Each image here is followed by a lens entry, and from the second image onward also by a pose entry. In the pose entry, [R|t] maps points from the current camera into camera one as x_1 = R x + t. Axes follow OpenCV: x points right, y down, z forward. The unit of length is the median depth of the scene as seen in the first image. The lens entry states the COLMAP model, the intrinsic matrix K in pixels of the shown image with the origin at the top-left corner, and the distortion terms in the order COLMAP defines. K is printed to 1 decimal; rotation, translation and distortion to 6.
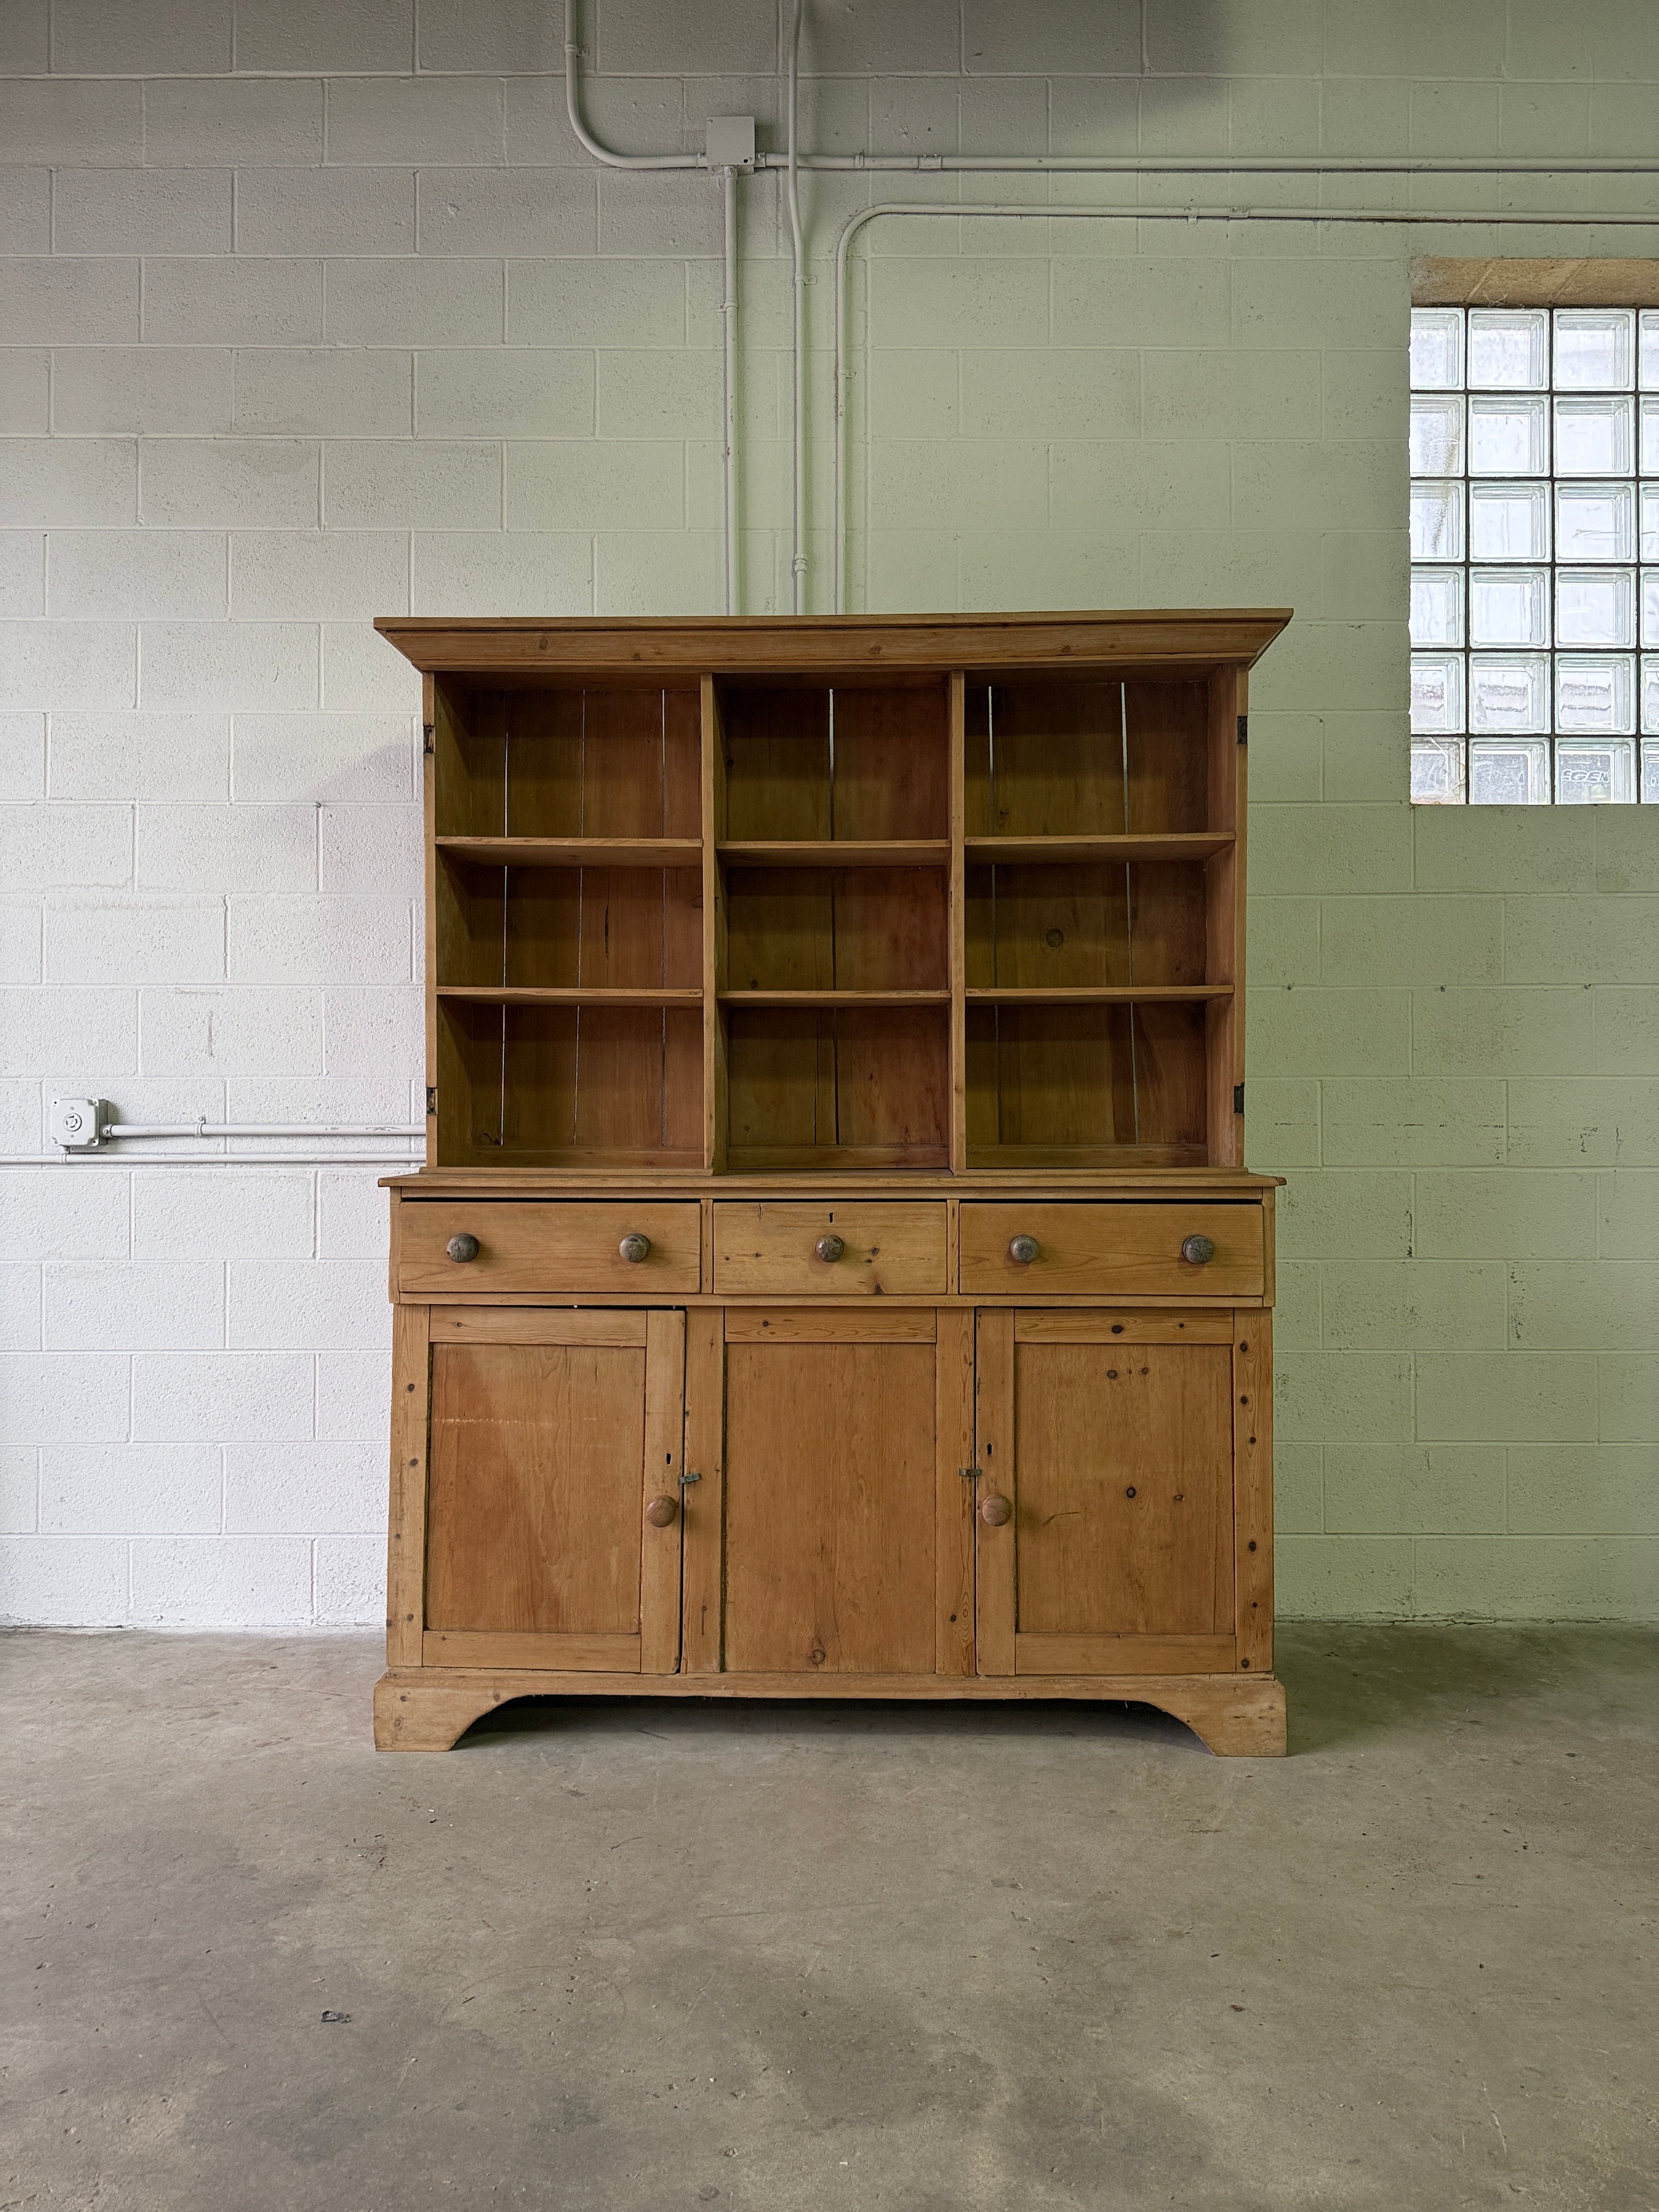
lens RADIAL K [[1571.7, 0, 842.6], [0, 1571.7, 1099.2], [0, 0, 1]] dist [0.049458, -0.063514]
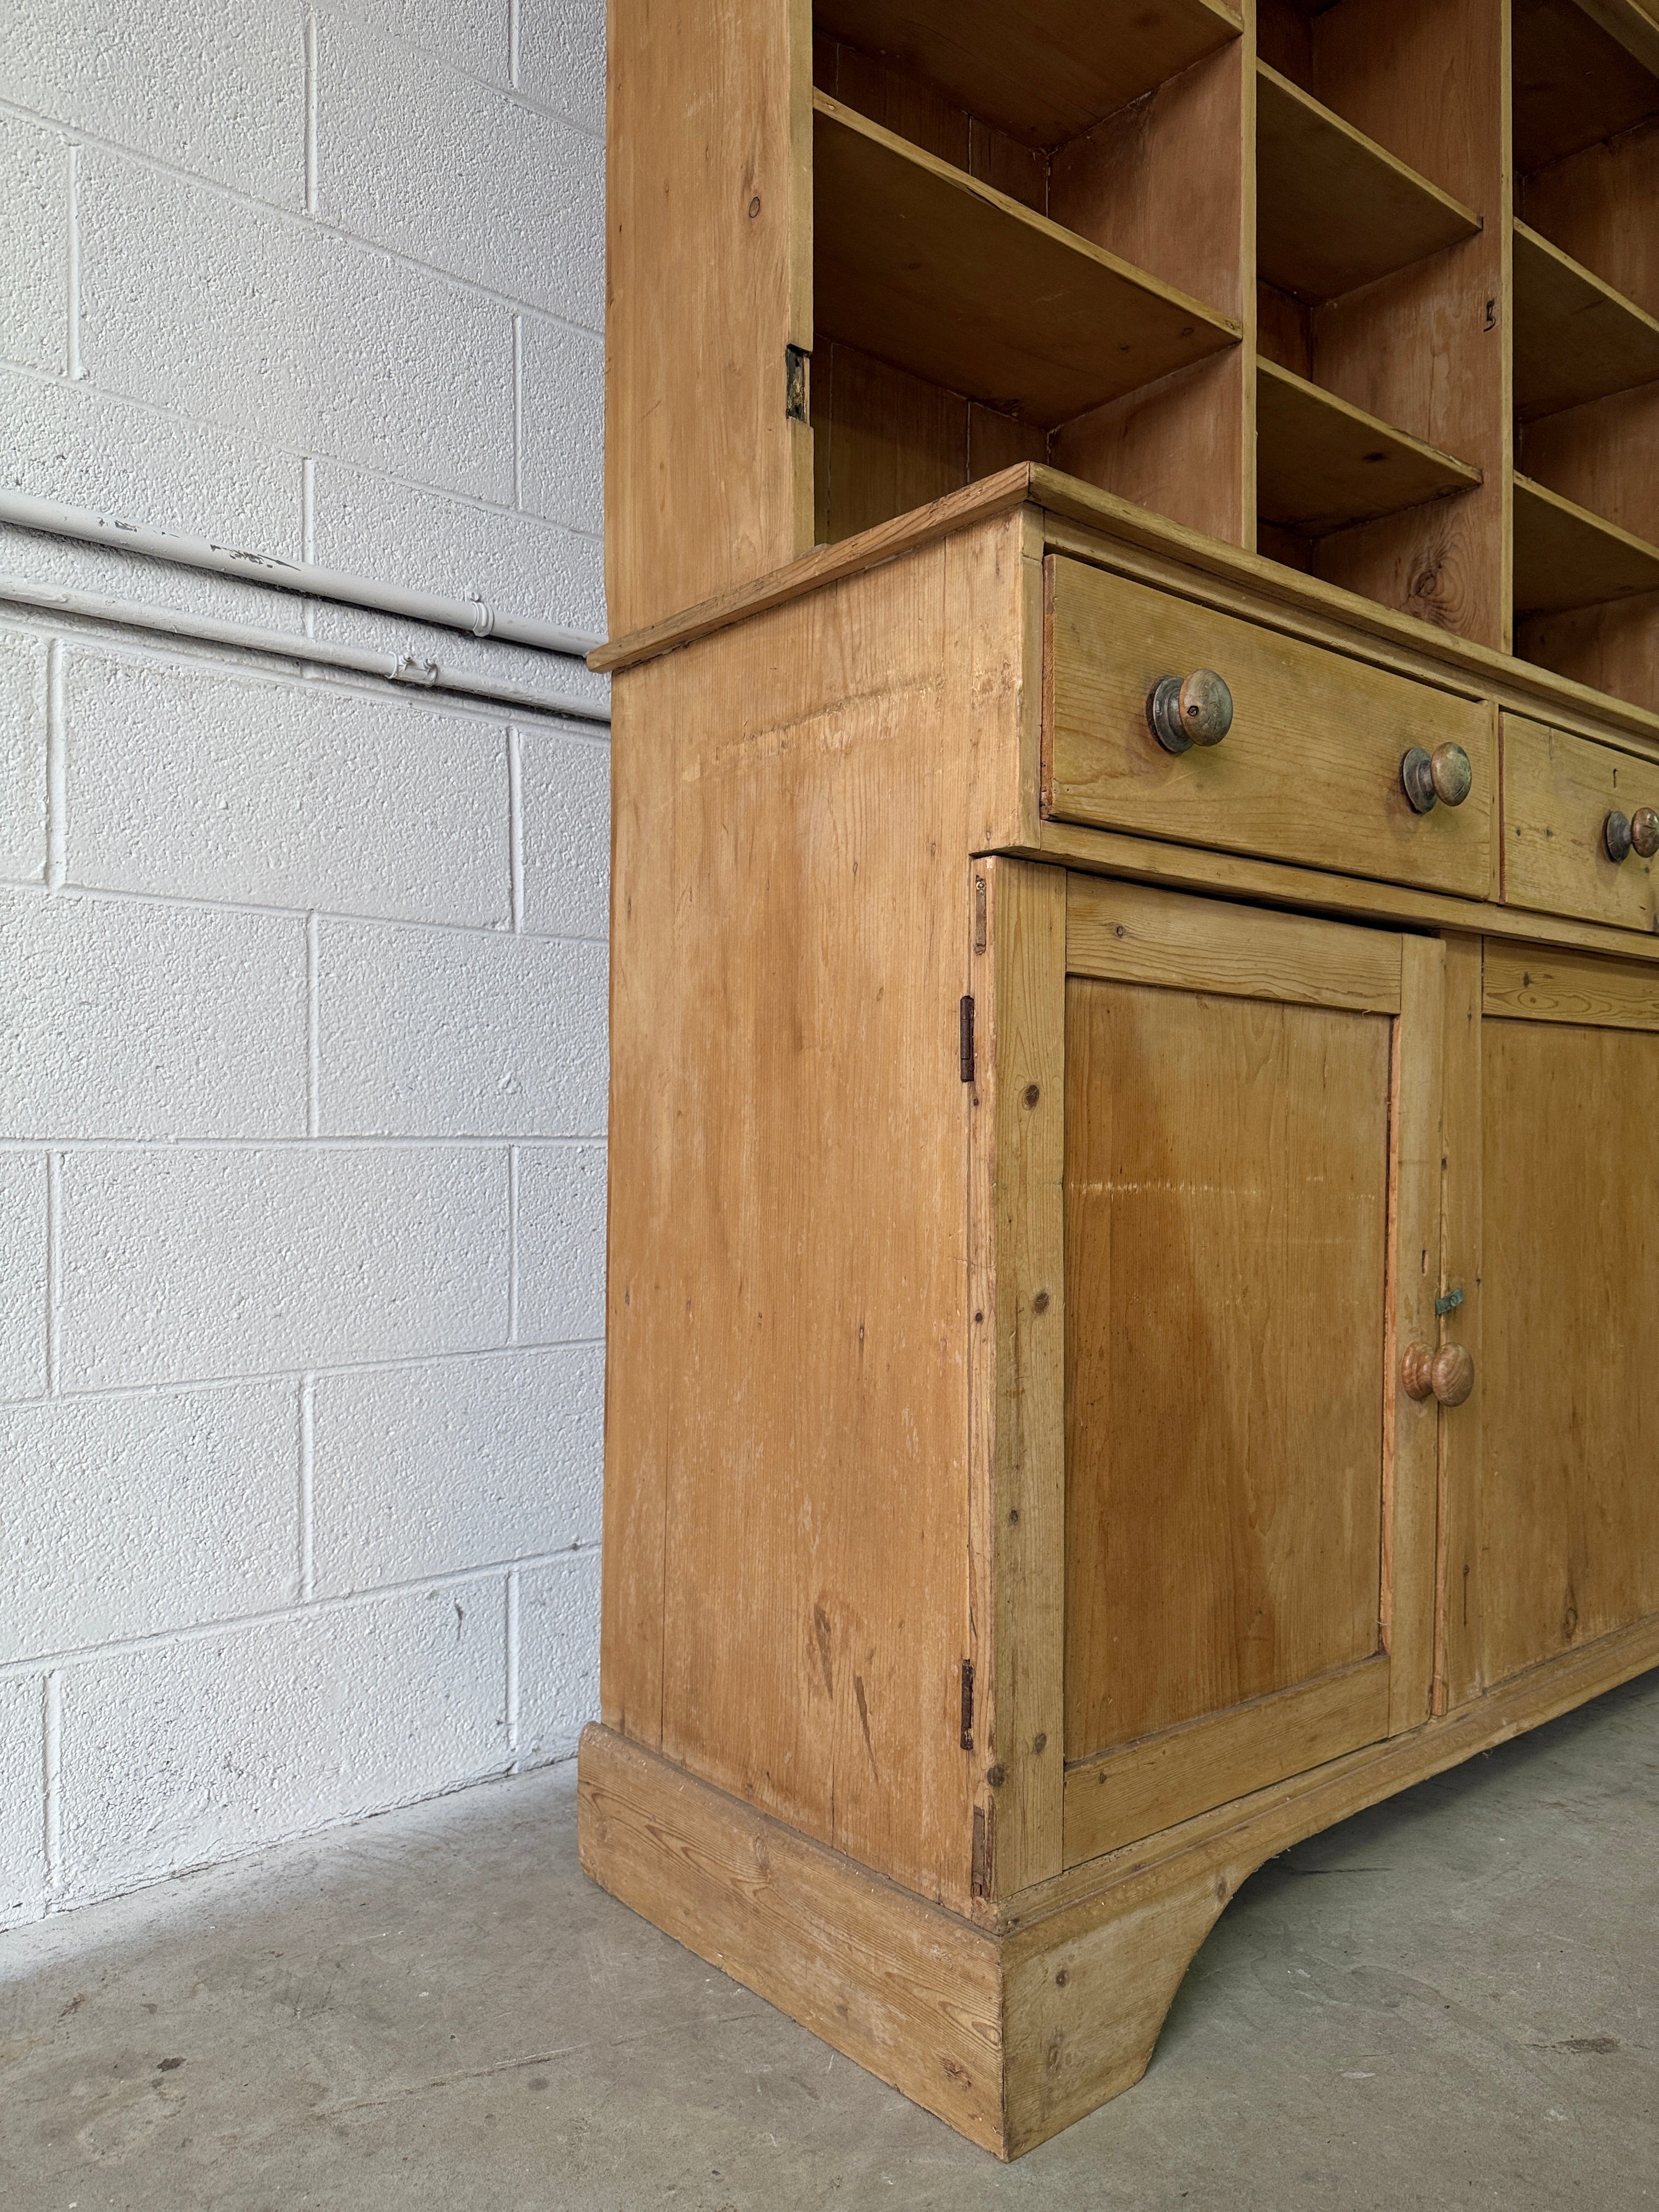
lens RADIAL K [[1571.7, 0, 832.3], [0, 1571.7, 1118.8], [0, 0, 1]] dist [0.049458, -0.063514]
pose [[0.753468, 0.004913, 0.657466, -0.530980], [-0.007687, 0.999970, 0.001337, 0.184408], [-0.657440, -0.006061, 0.753483, 0.751325]]
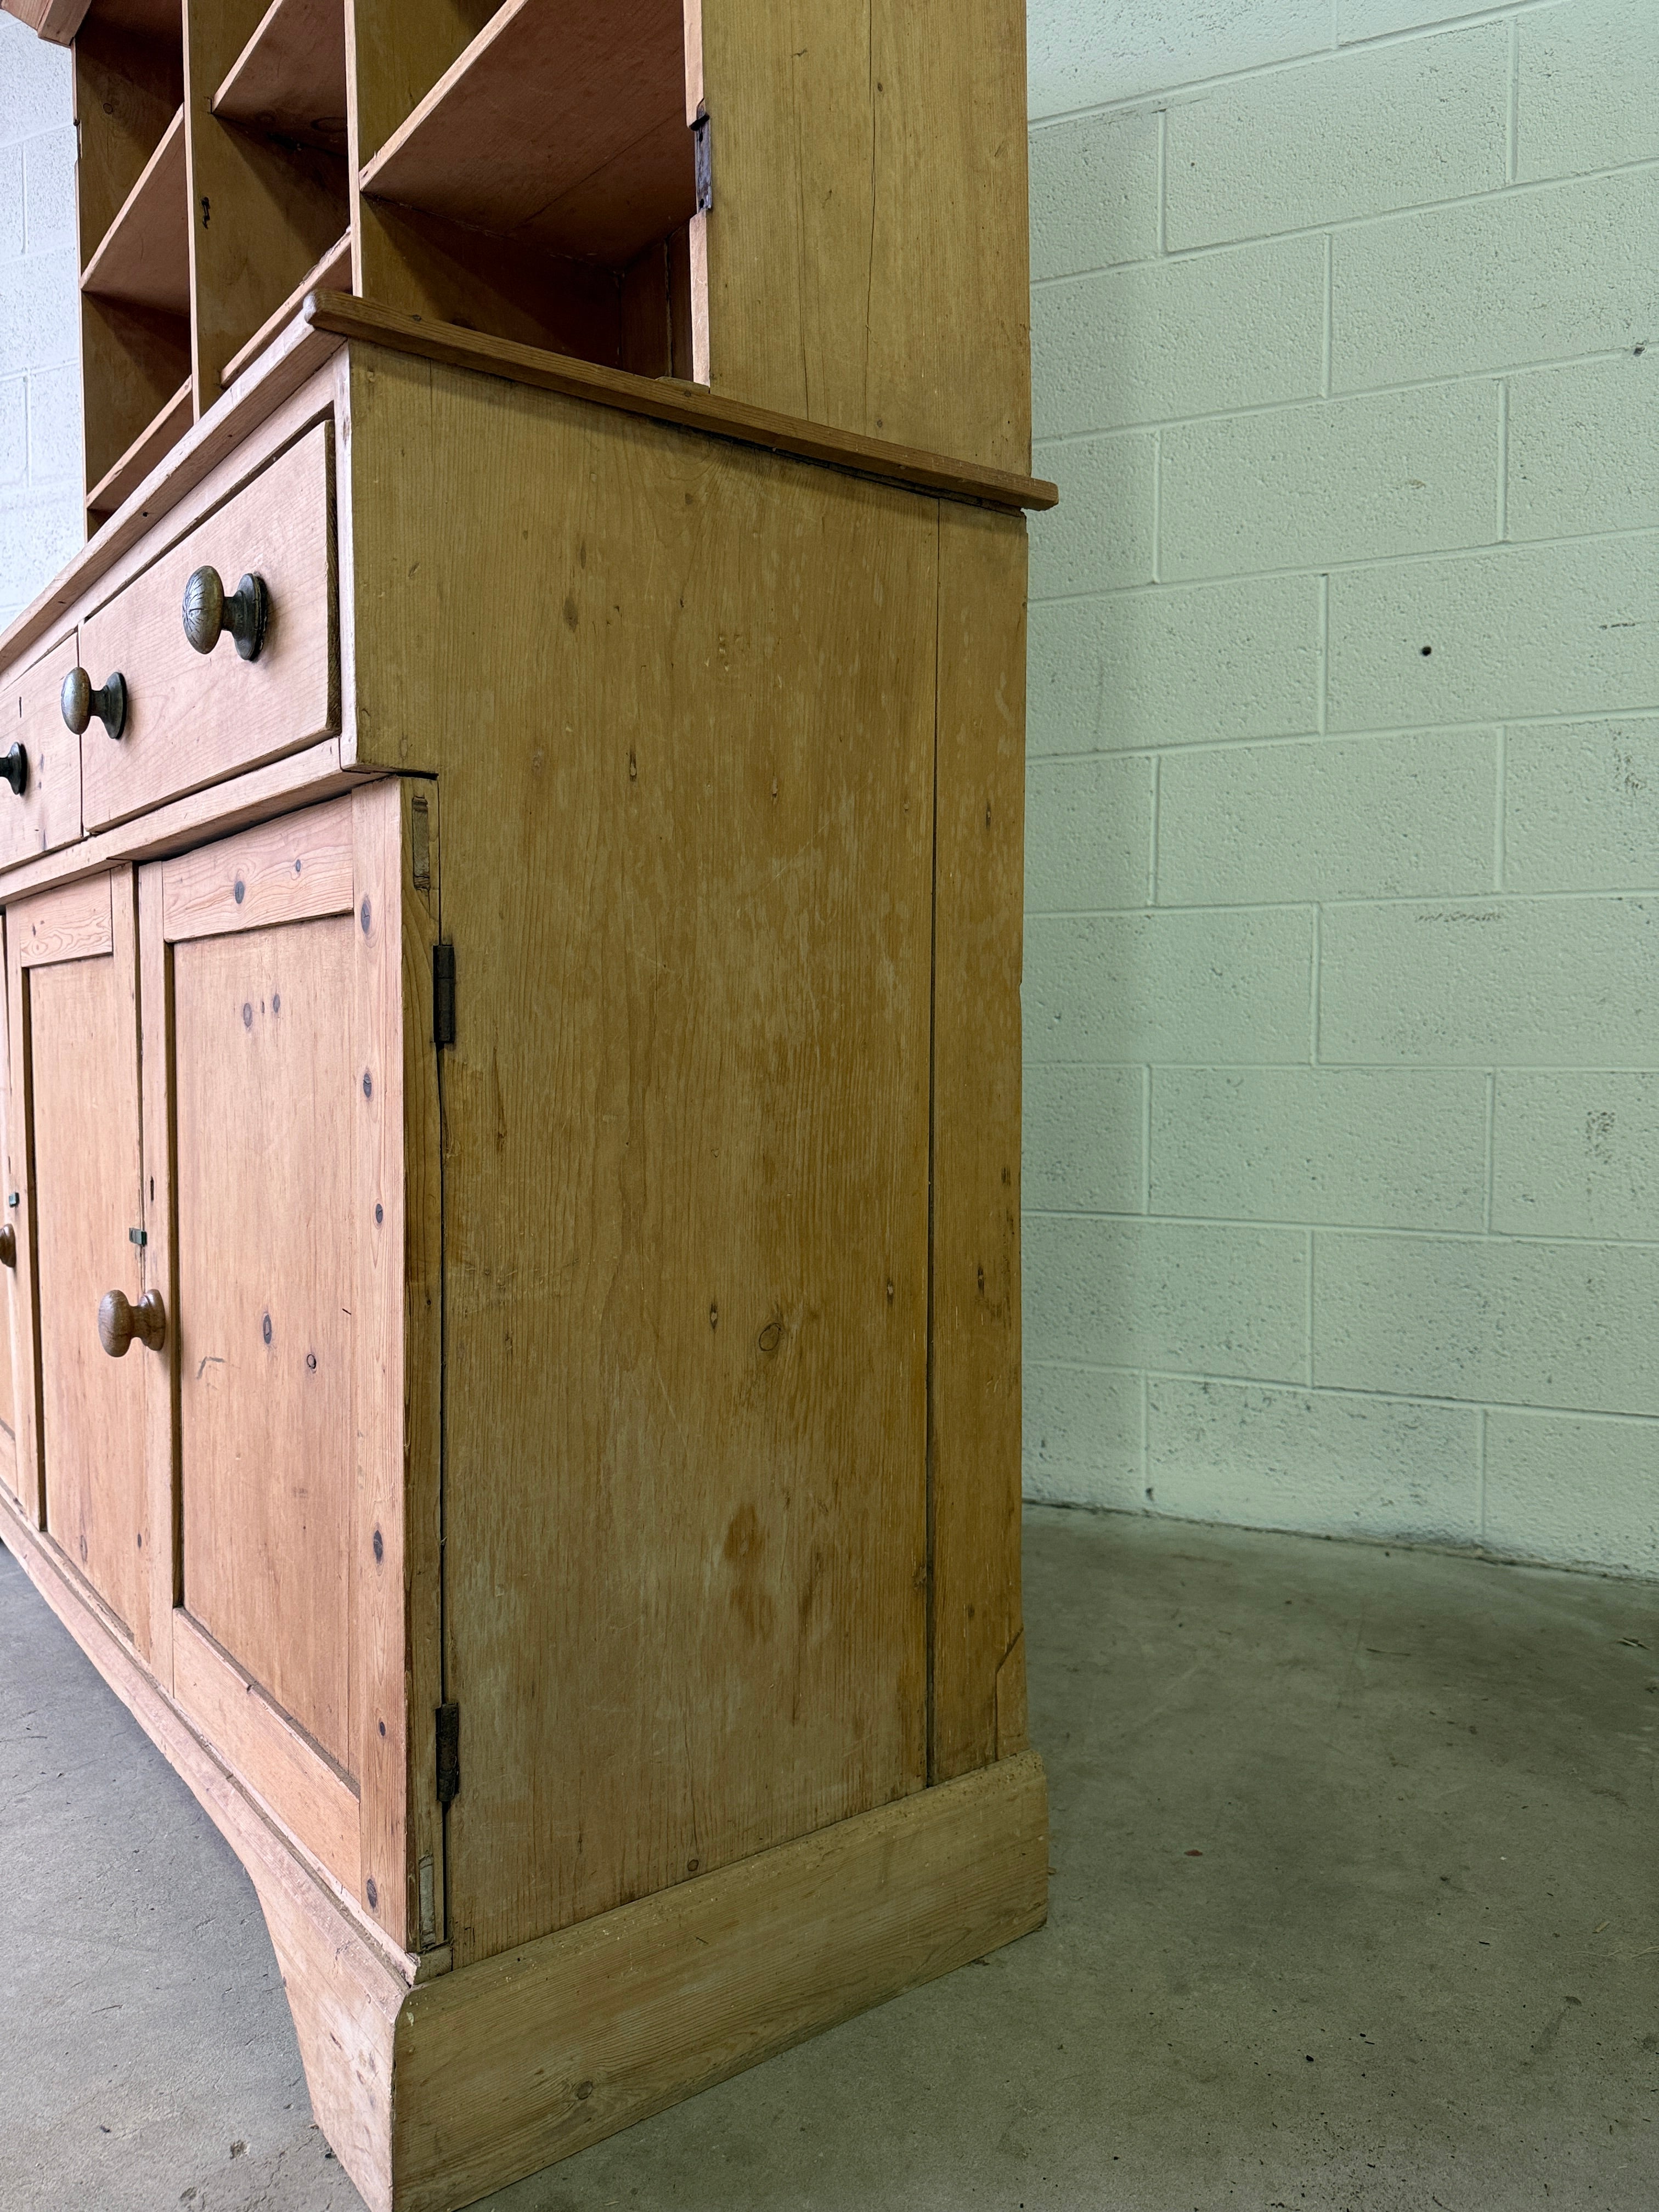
lens RADIAL K [[1571.7, 0, 832.4], [0, 1571.7, 1109.1], [0, 0, 1]] dist [0.049458, -0.063514]
pose [[0.620172, 0.038364, -0.783527, 0.541332], [0.018685, 0.997798, 0.063644, 0.171211], [0.784243, -0.054111, 0.618090, 0.856797]]
